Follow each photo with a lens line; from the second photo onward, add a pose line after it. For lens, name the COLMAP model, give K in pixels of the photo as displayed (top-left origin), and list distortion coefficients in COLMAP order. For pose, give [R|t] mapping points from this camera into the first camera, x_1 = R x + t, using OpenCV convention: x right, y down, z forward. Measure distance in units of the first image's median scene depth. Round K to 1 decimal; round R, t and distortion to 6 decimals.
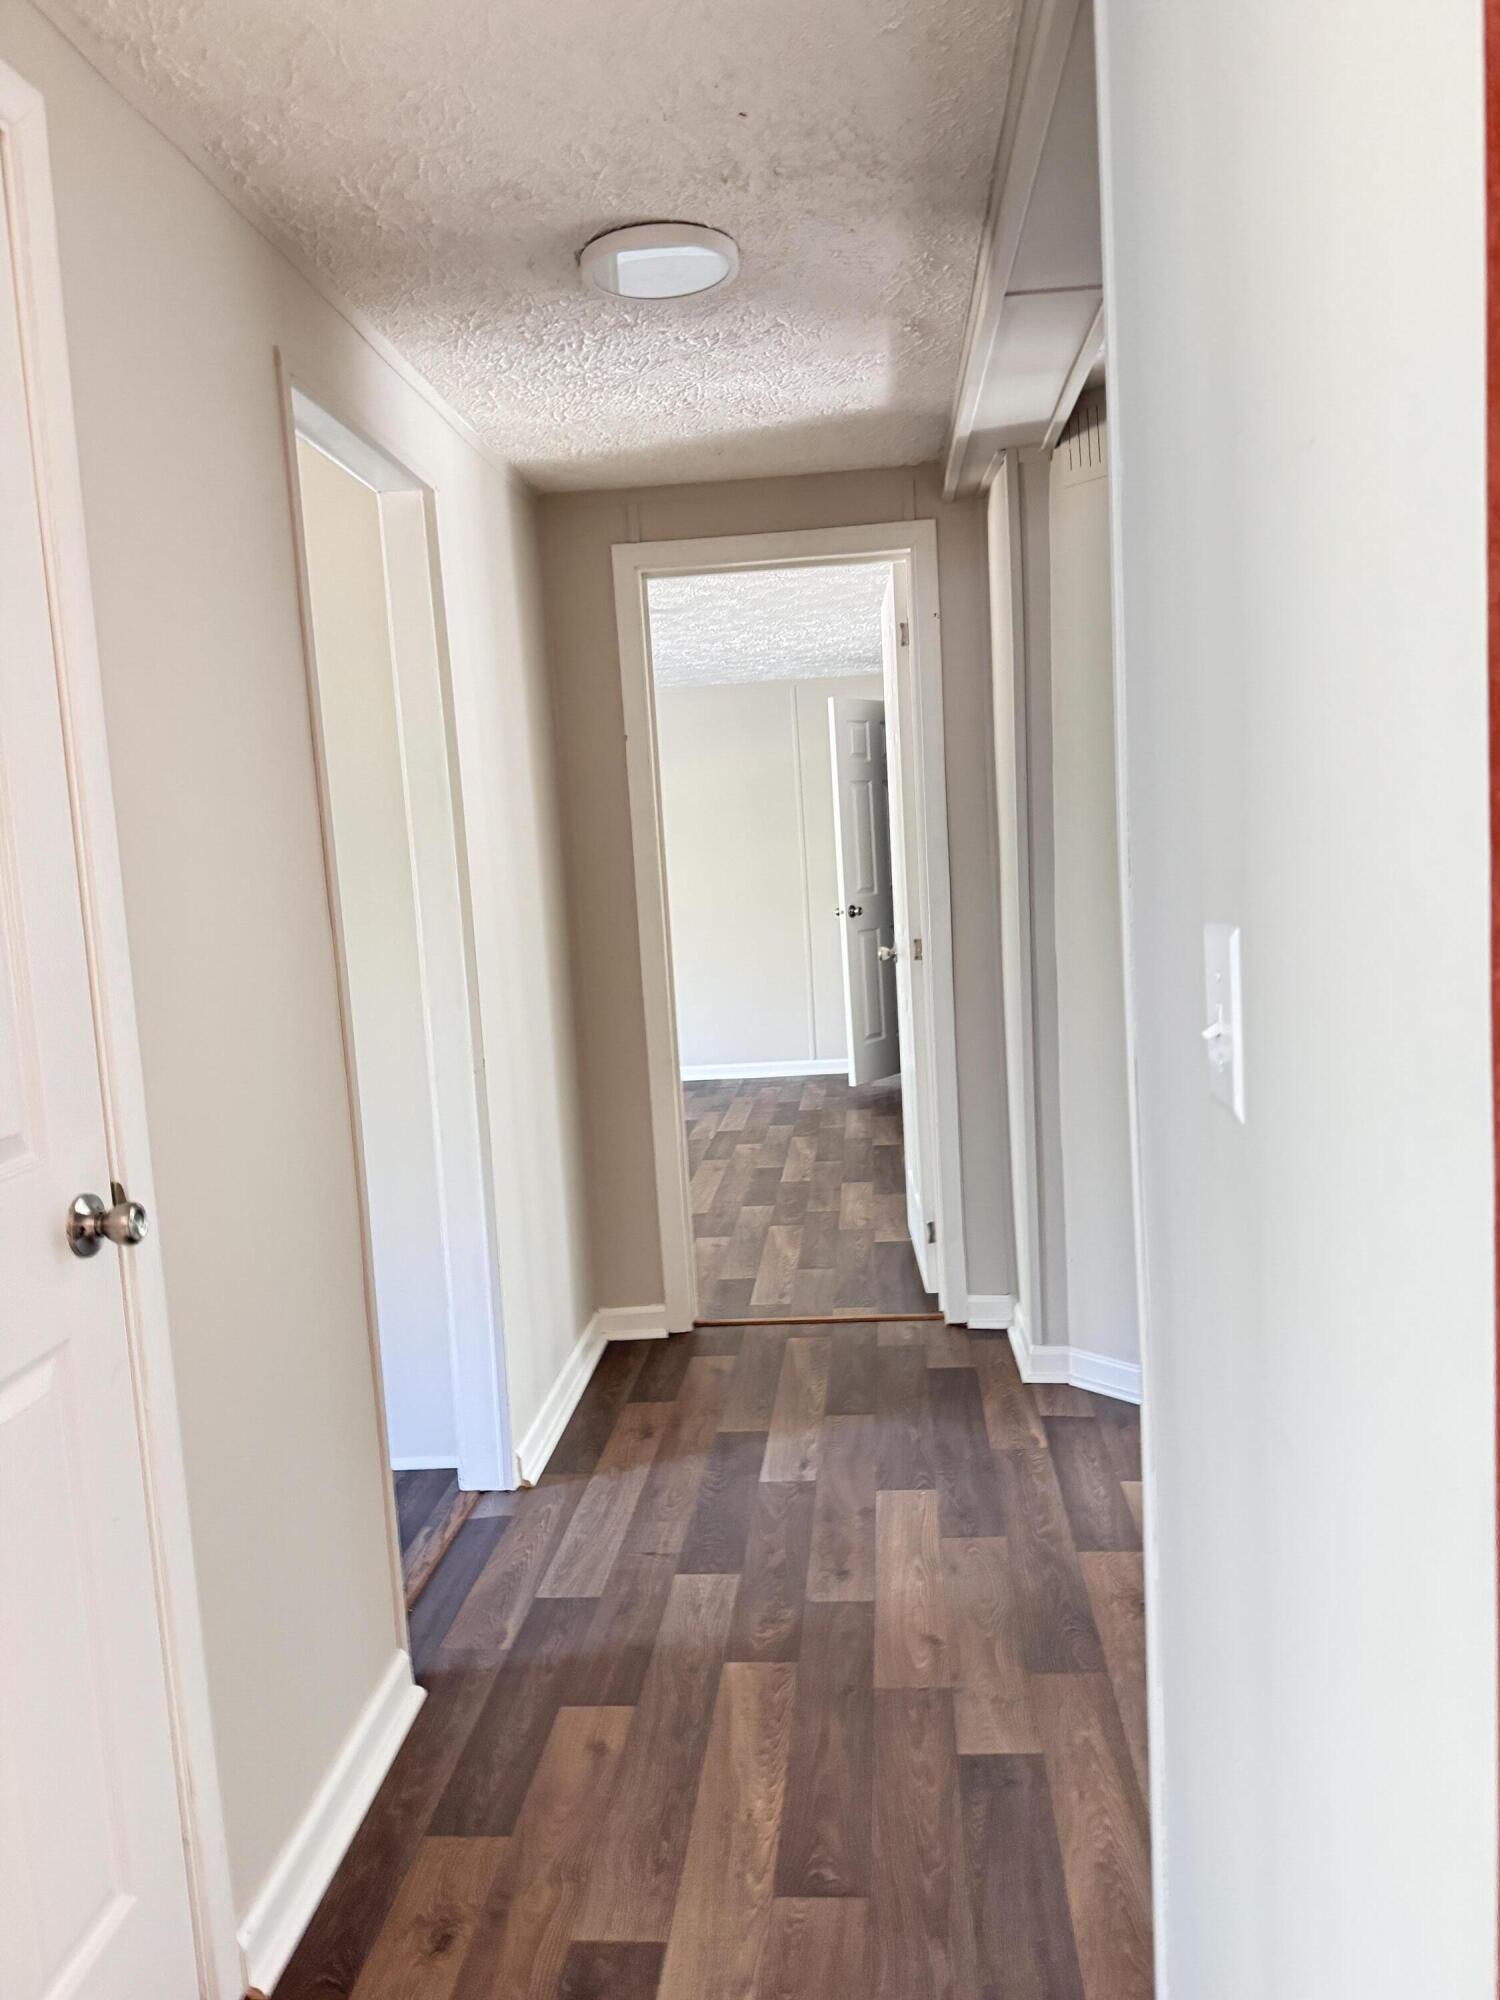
lens RADIAL K [[1392.0, 0, 739.6], [0, 1392.0, 1000.3], [0, 0, 1]] dist [0.155785, -0.249603]
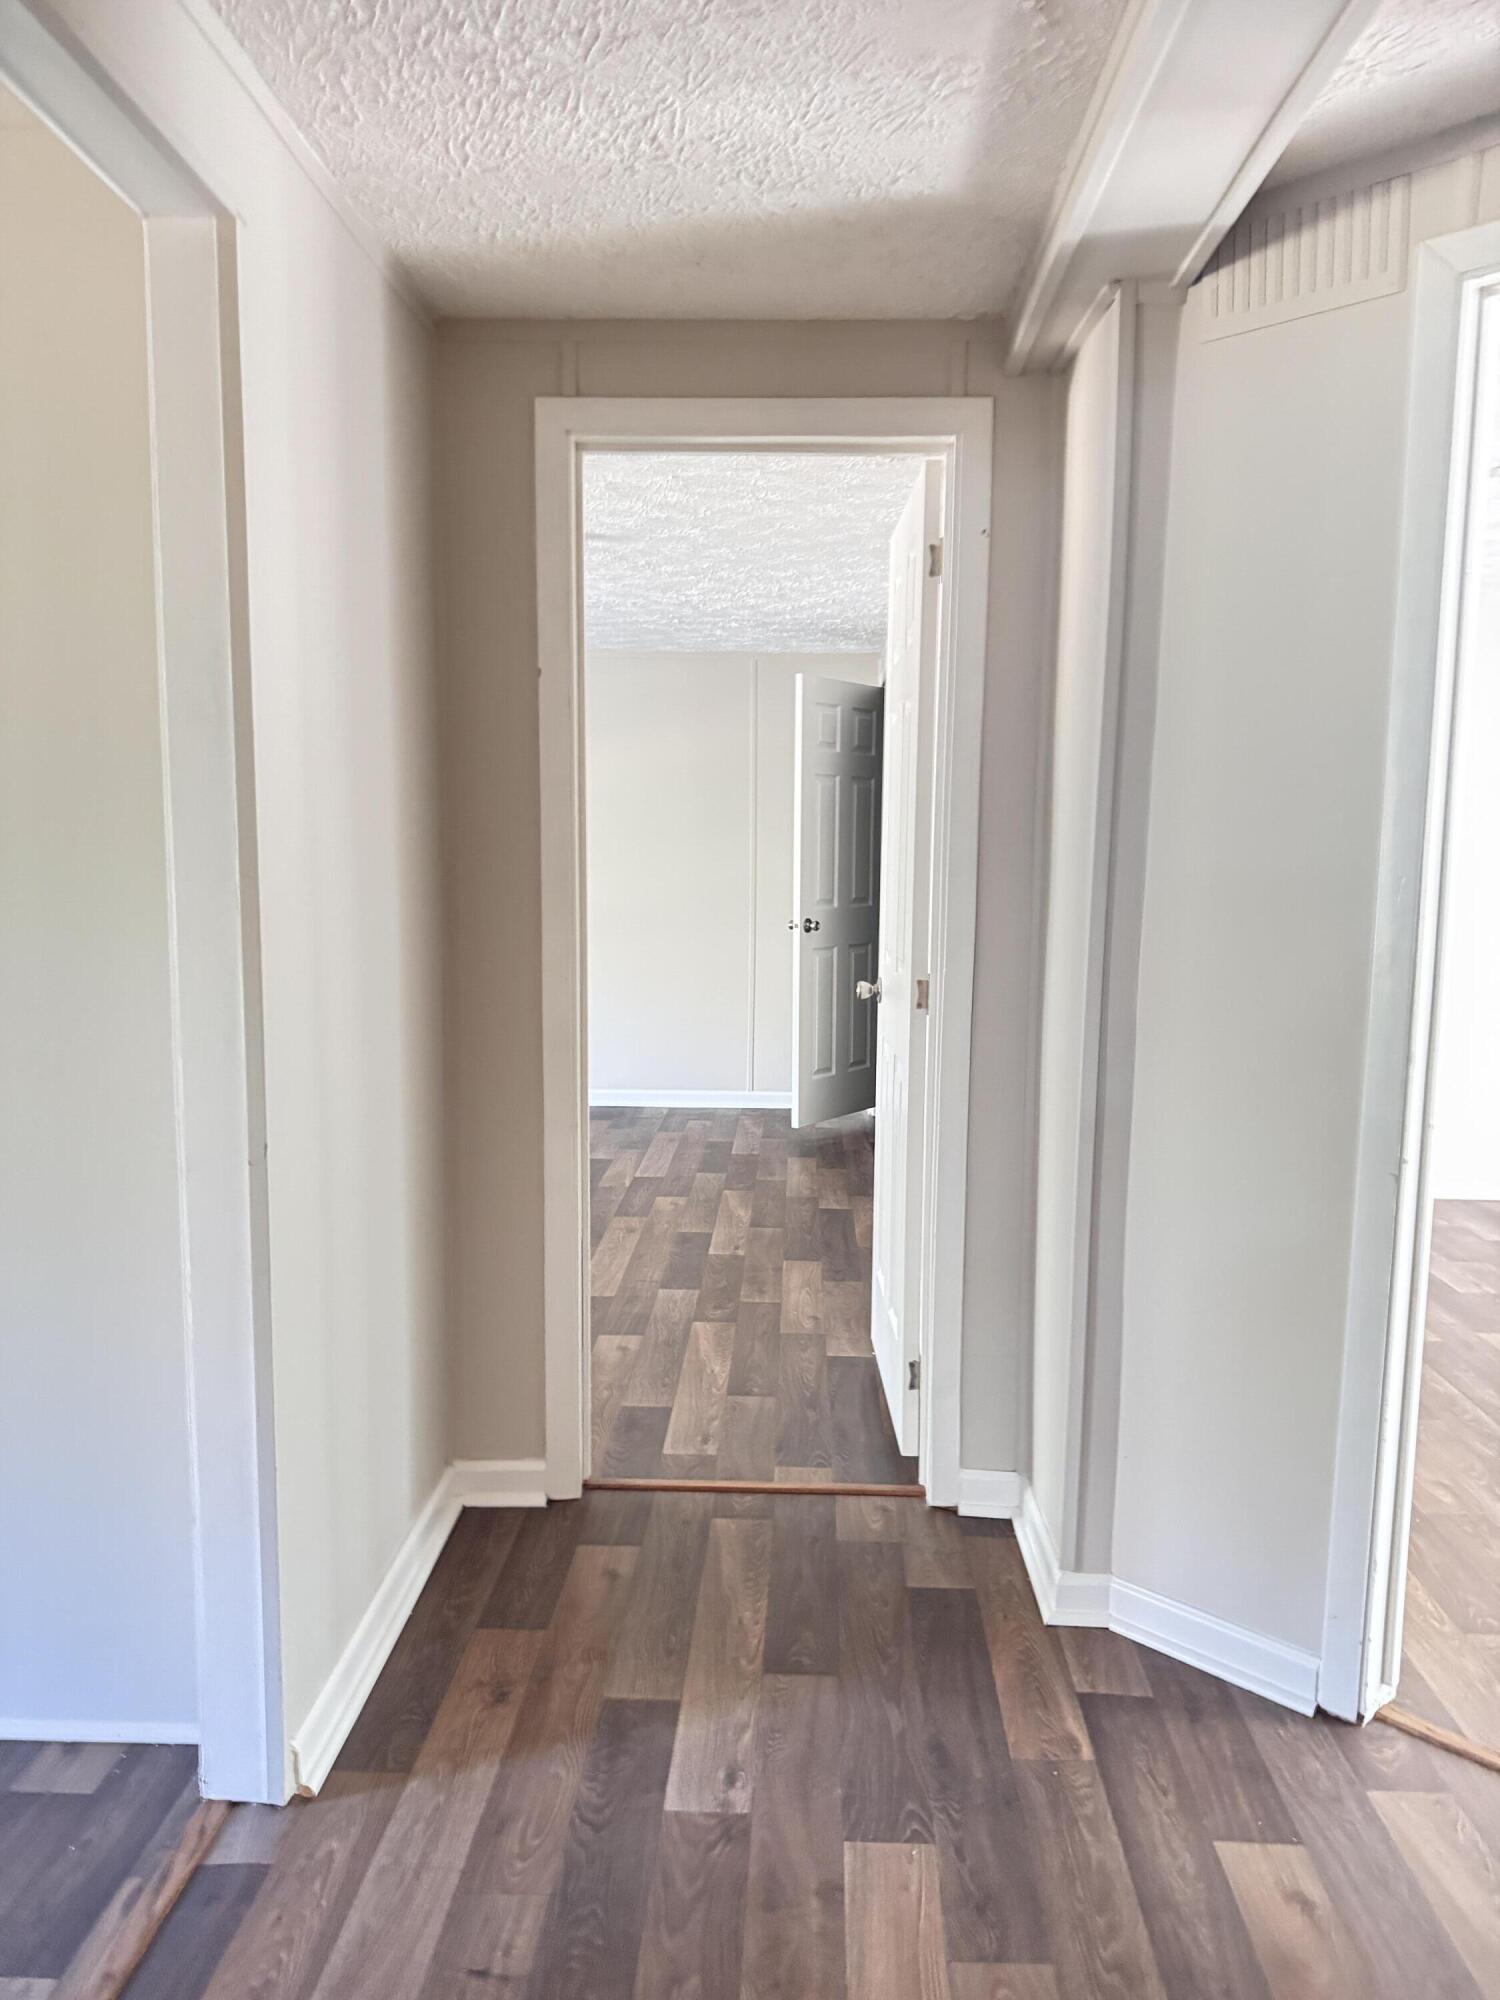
lens RADIAL K [[1412.8, 0, 761.6], [0, 1412.8, 1031.4], [0, 0, 1]] dist [0.059179, -0.102444]
pose [[0.995643, 0.062925, 0.068816, -0.007271], [-0.064312, 0.997765, 0.018129, -0.027672], [-0.067521, -0.022476, 0.997465, 0.292457]]
